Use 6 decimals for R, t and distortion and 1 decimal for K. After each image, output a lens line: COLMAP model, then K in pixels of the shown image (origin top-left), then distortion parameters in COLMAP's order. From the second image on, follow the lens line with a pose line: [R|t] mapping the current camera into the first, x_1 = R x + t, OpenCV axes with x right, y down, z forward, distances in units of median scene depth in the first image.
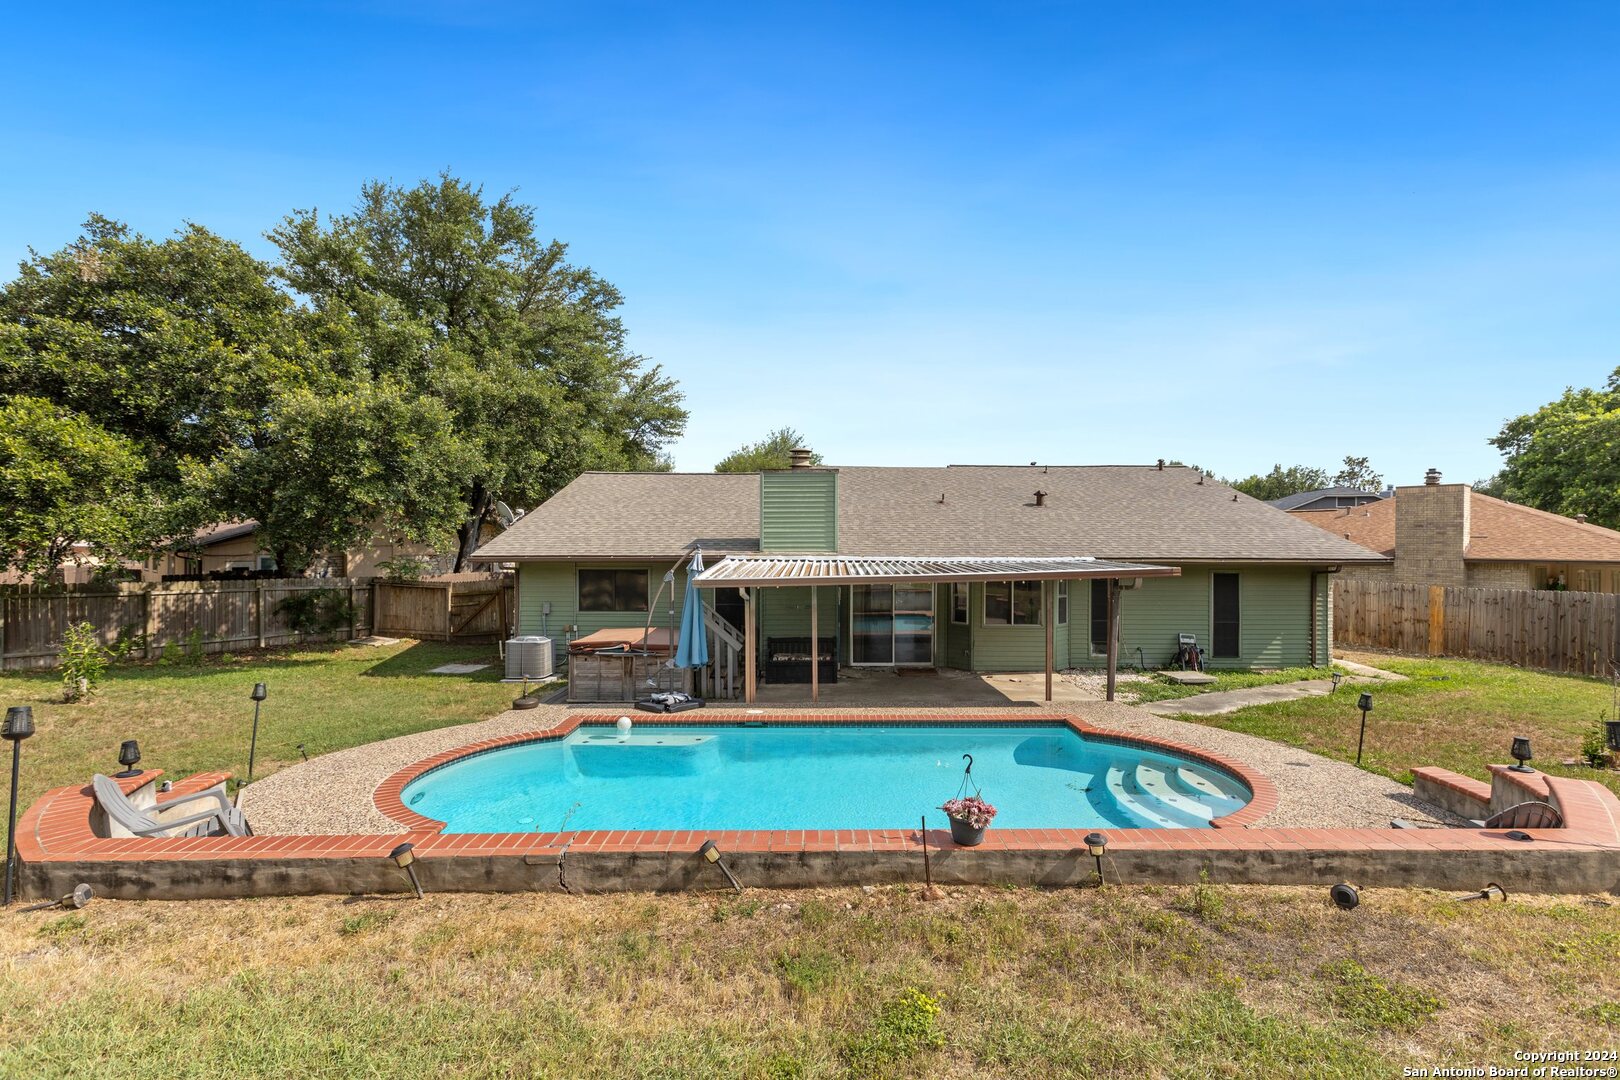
lens RADIAL K [[758.5, 0, 814.1], [0, 758.5, 556.8], [0, 0, 1]] dist [0.000105, -0.000035]
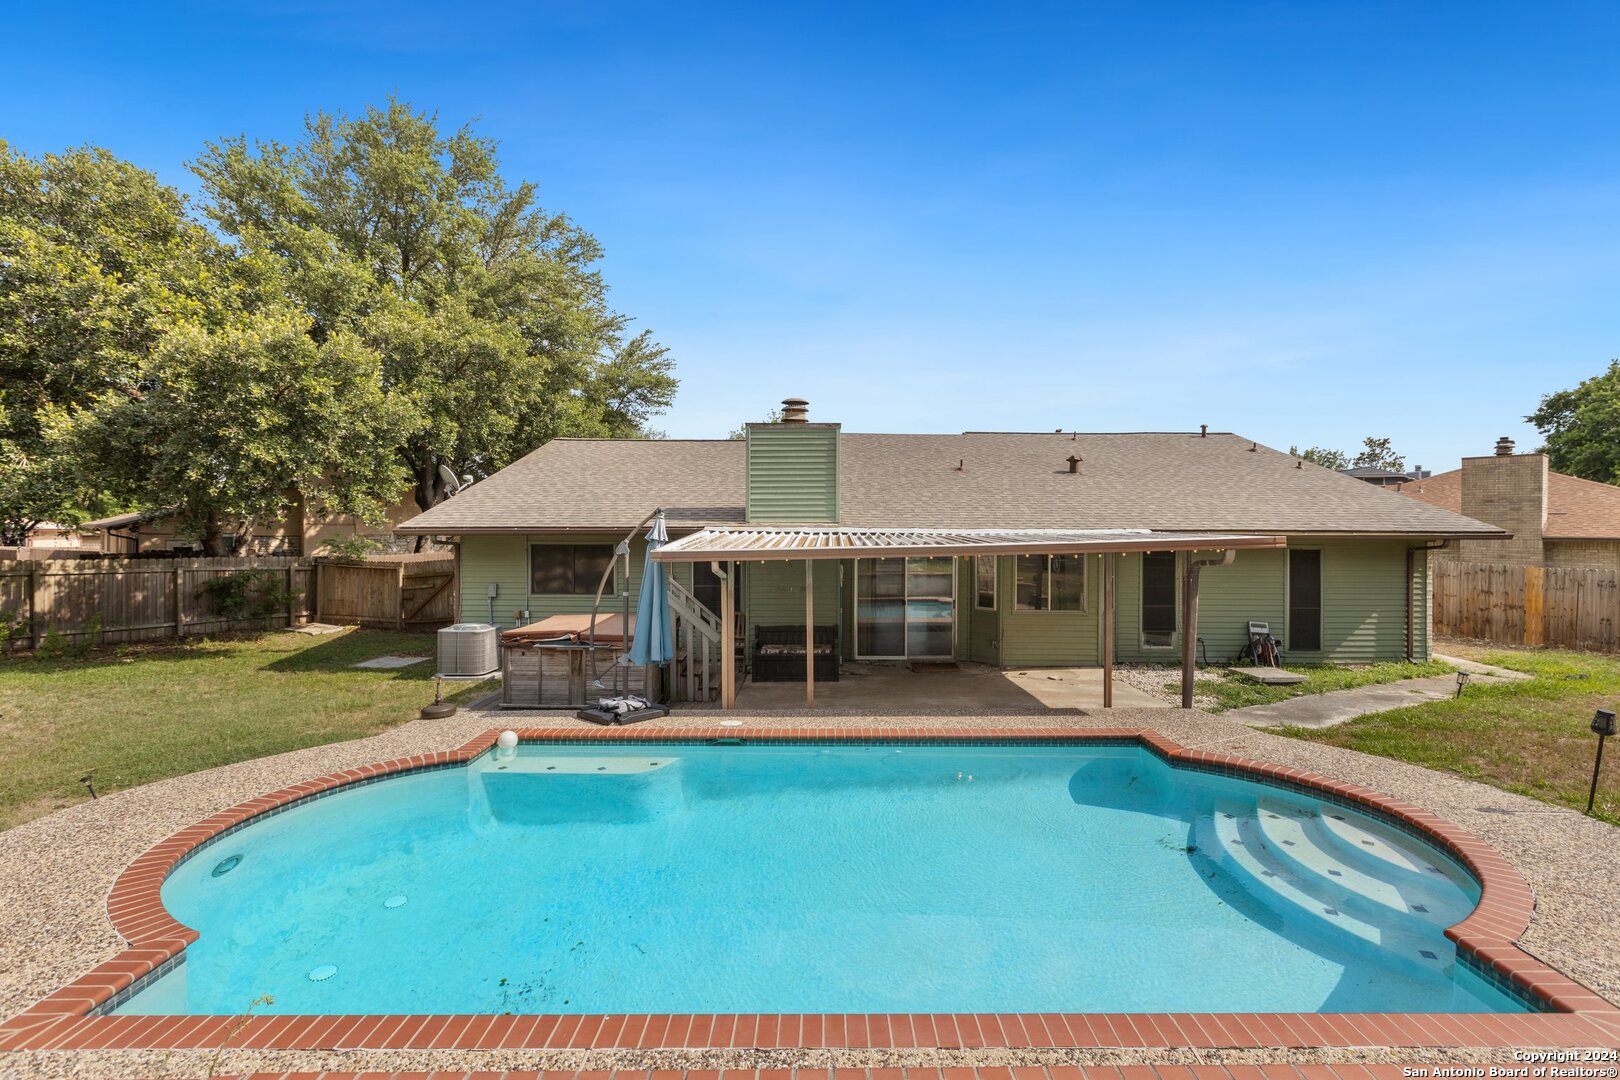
lens RADIAL K [[738.9, 0, 810.0], [0, 738.9, 540.0], [0, 0, 1]] dist [-0.000855, -0.000156]
pose [[0.999951, 0.000297, -0.009874, 0.006623], [-0.000366, 0.999975, -0.007010, 0.017284], [0.009872, 0.007014, 0.999927, 0.182320]]
